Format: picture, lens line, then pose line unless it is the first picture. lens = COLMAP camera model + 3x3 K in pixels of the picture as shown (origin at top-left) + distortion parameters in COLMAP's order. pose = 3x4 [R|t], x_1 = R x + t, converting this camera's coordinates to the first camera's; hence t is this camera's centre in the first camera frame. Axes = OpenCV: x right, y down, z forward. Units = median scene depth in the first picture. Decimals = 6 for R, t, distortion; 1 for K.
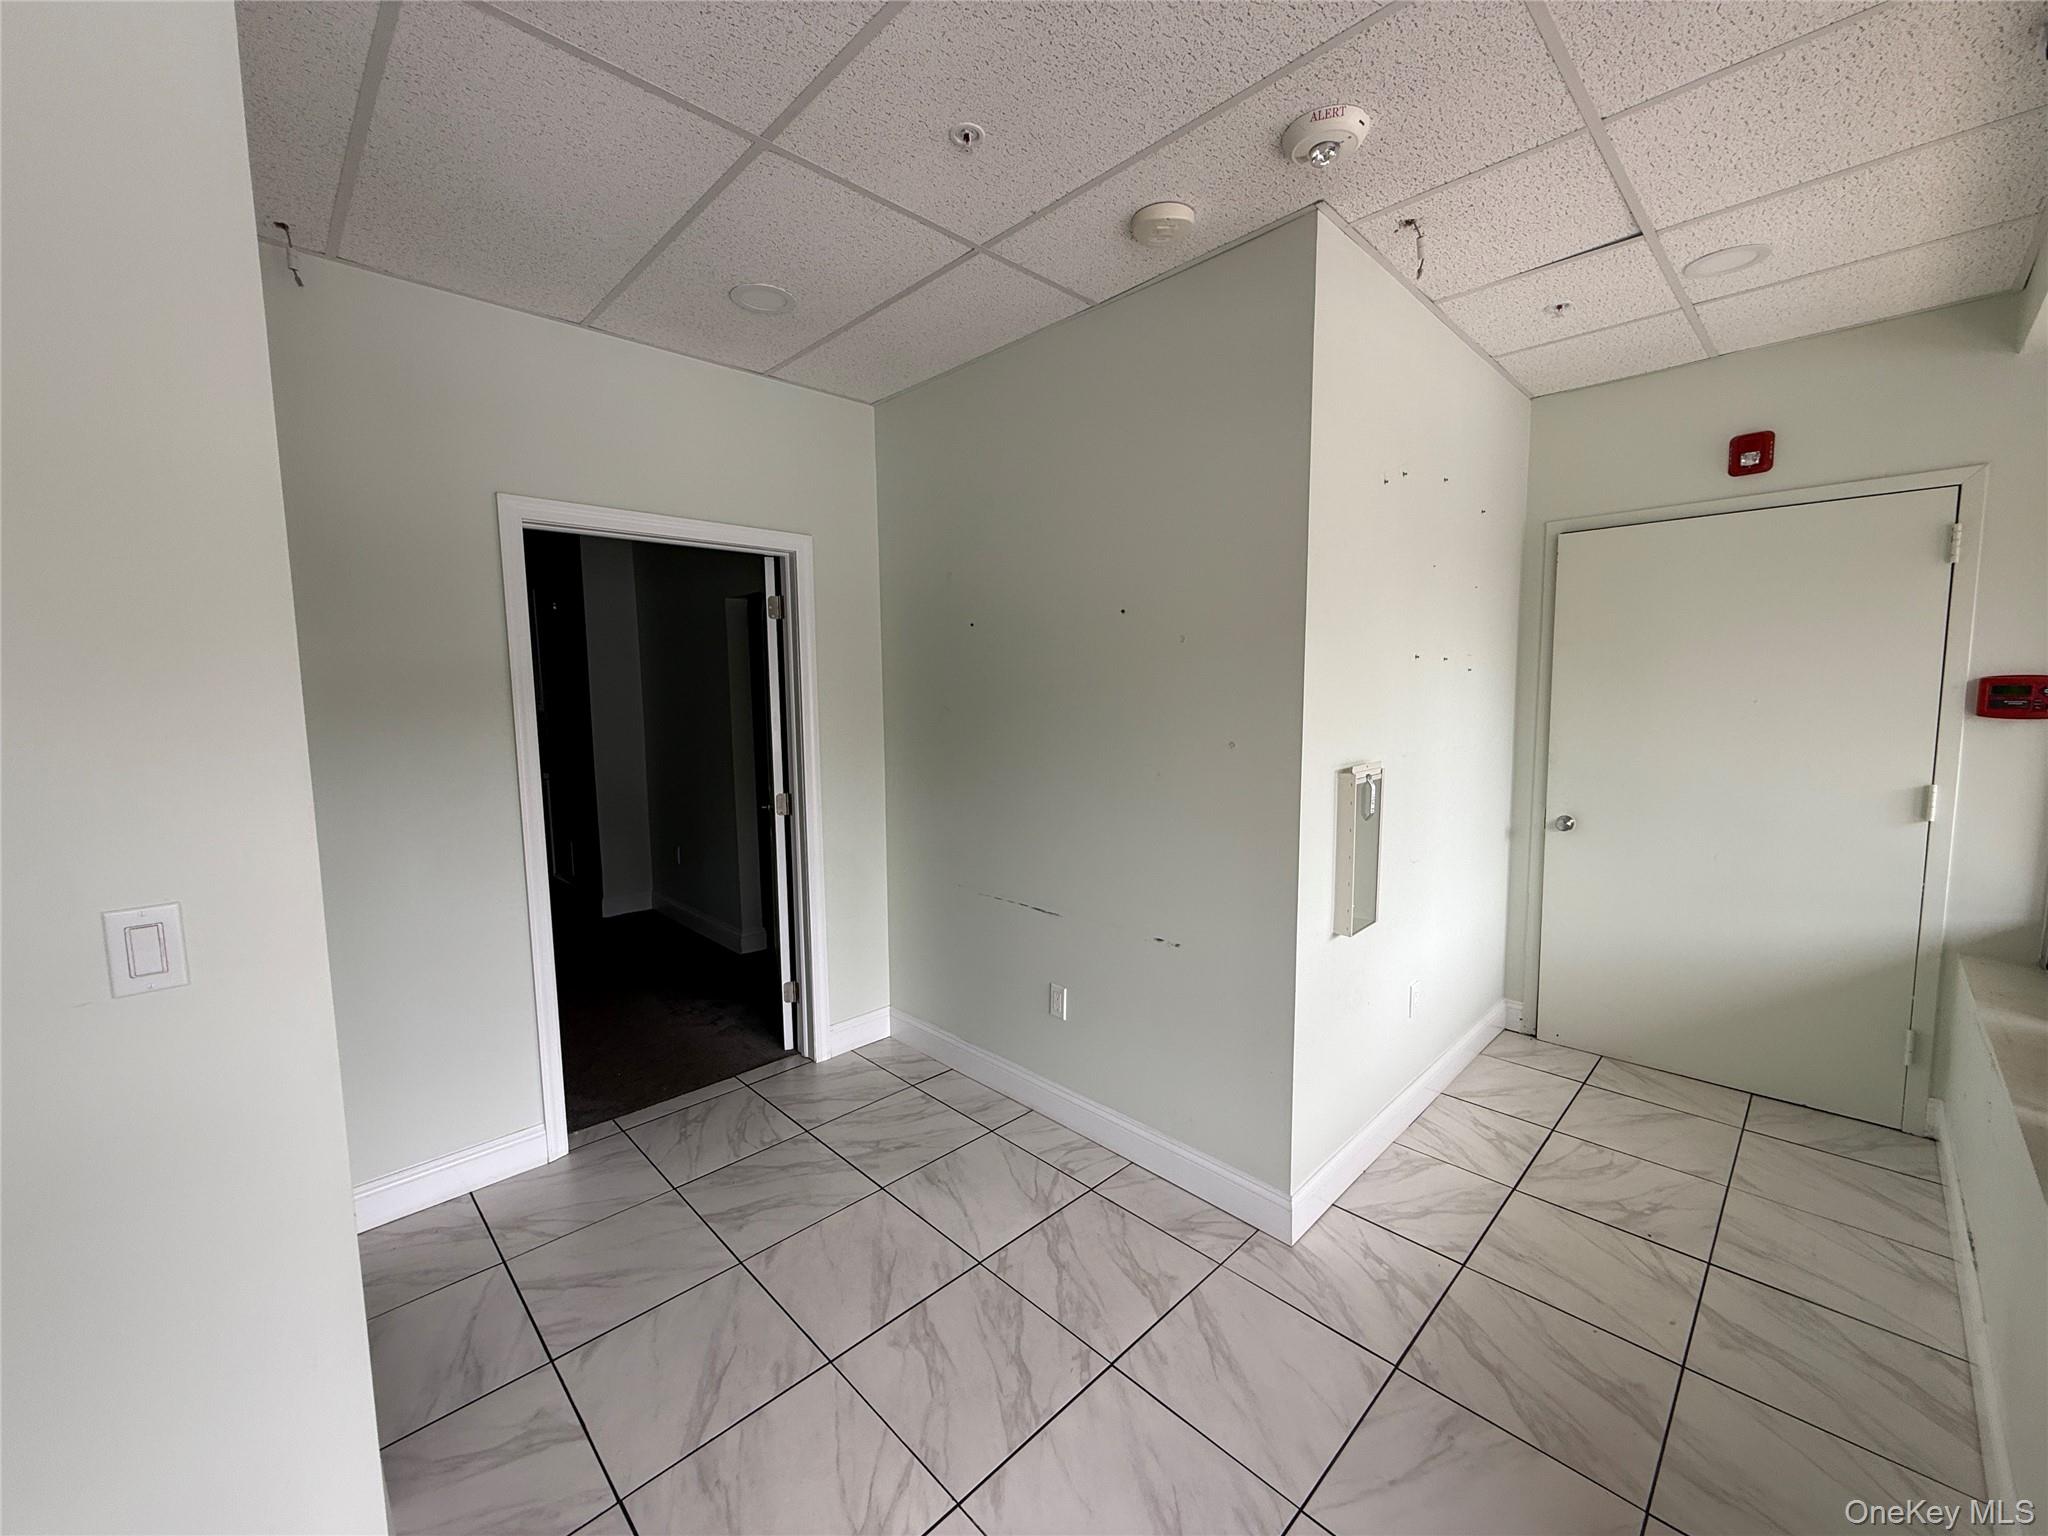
lens RADIAL K [[821.2, 0, 1017.5], [0, 821.2, 760.9], [0, 0, 1]] dist [0.000388, 0.000507]
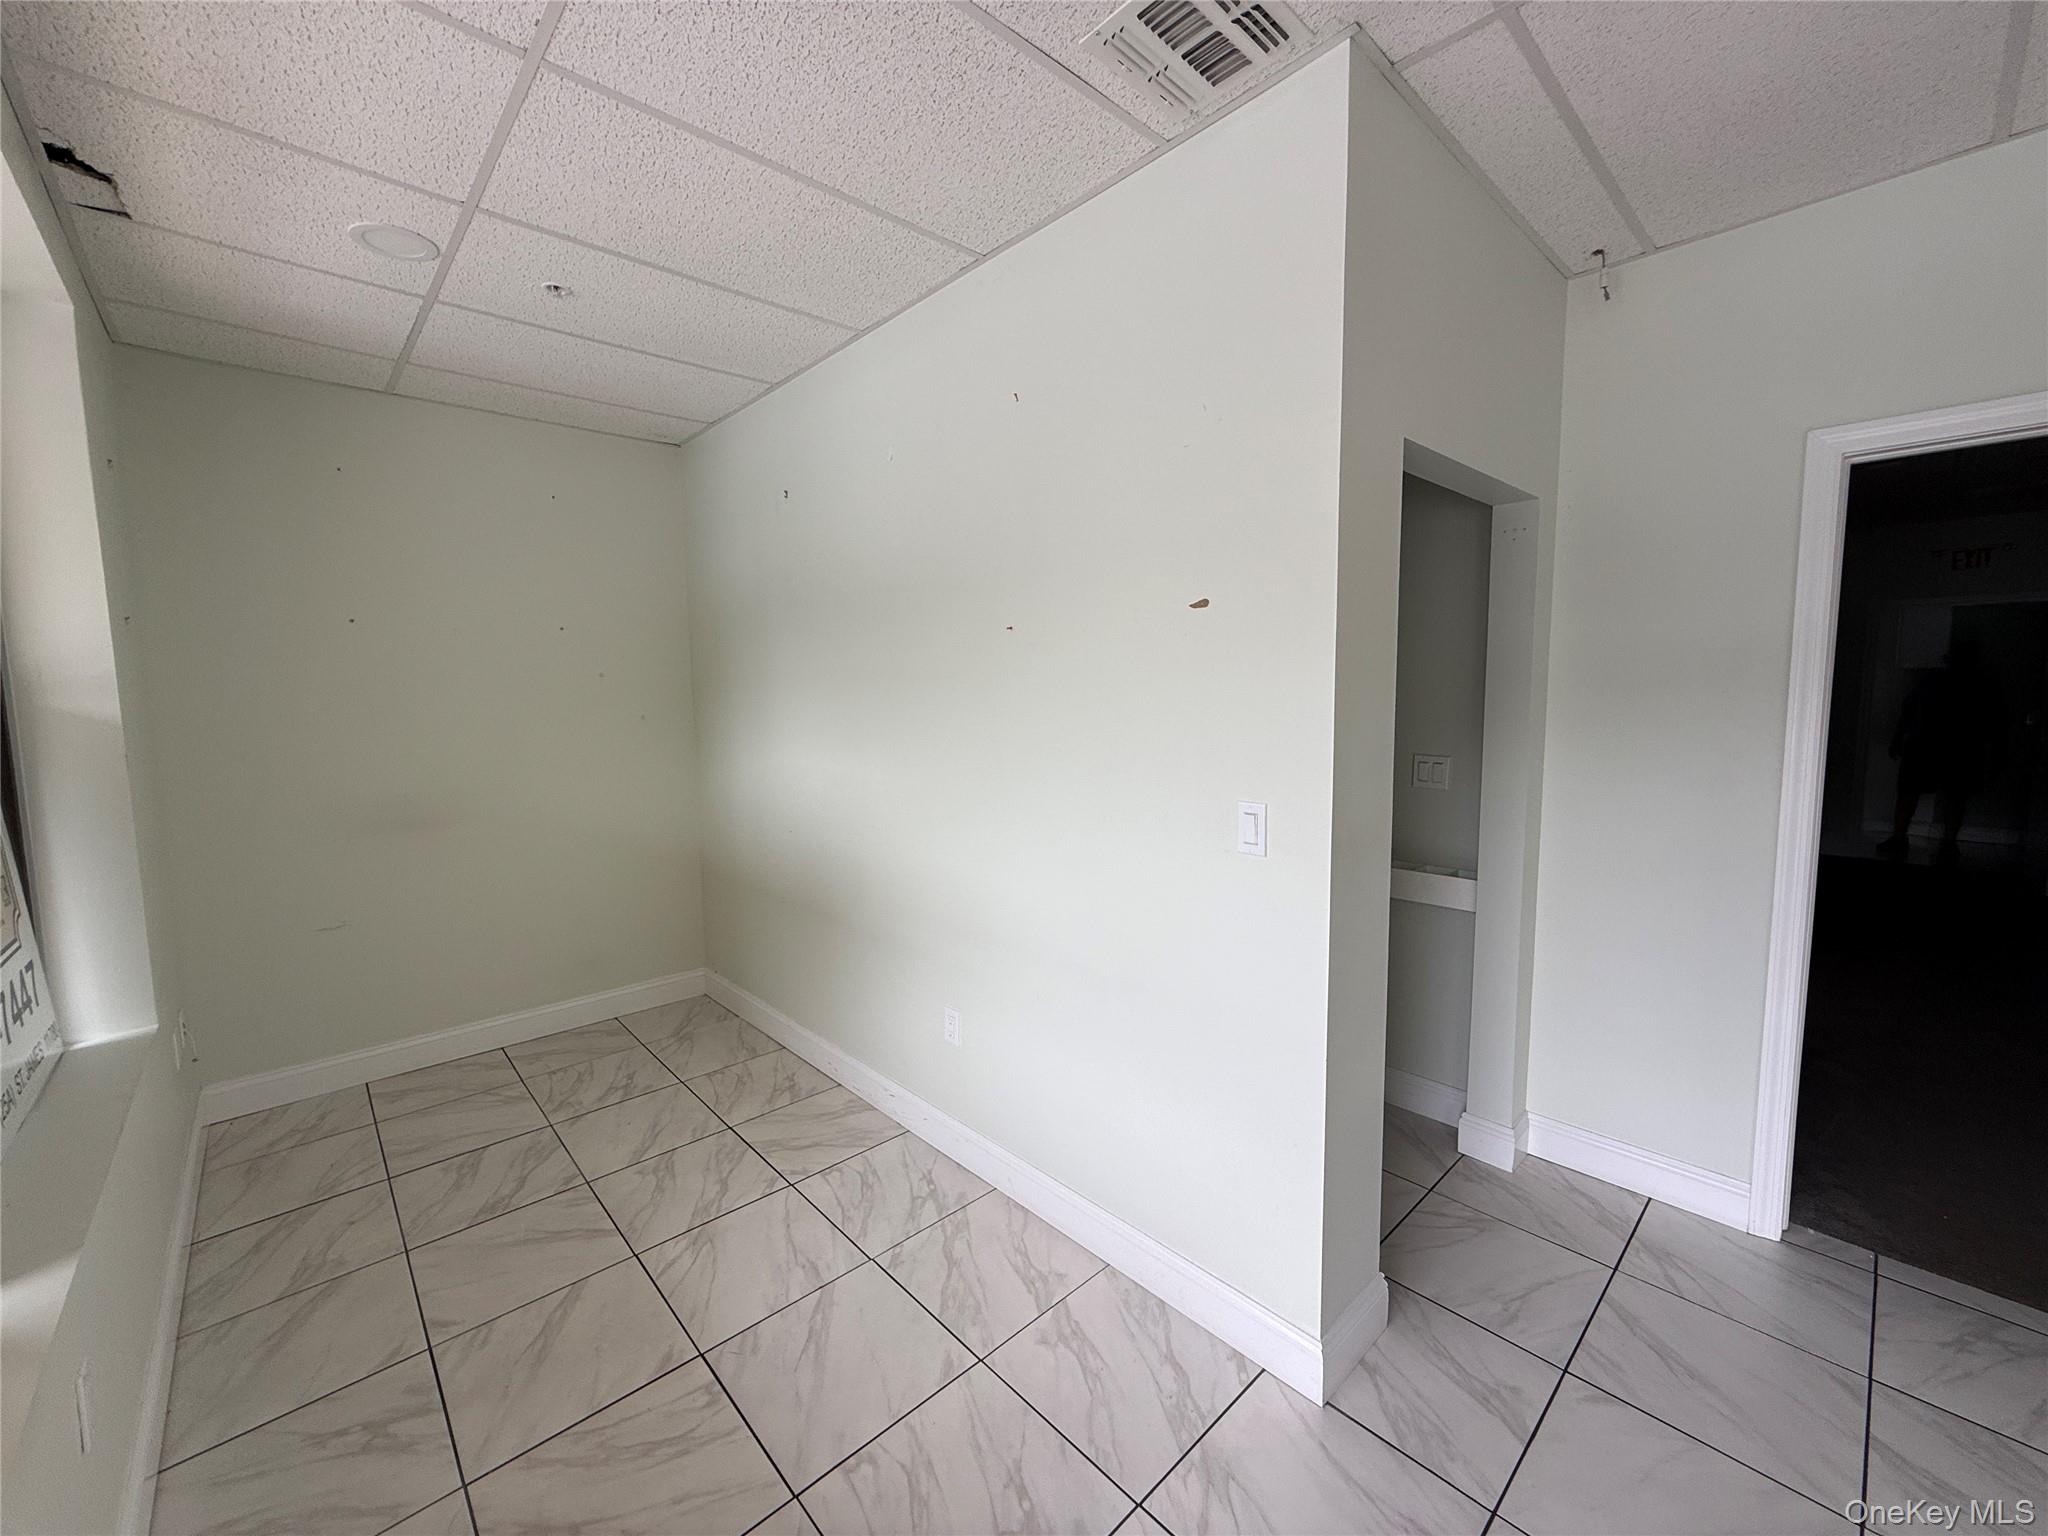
lens RADIAL K [[821.2, 0, 1020.4], [0, 821.2, 763.7], [0, 0, 1]] dist [0.000388, 0.000507]
pose [[-0.036294, 0.104358, -0.993877, 0.279841], [-0.077518, 0.991242, 0.106912, -0.021615], [0.996330, 0.080924, -0.027886, 0.279154]]
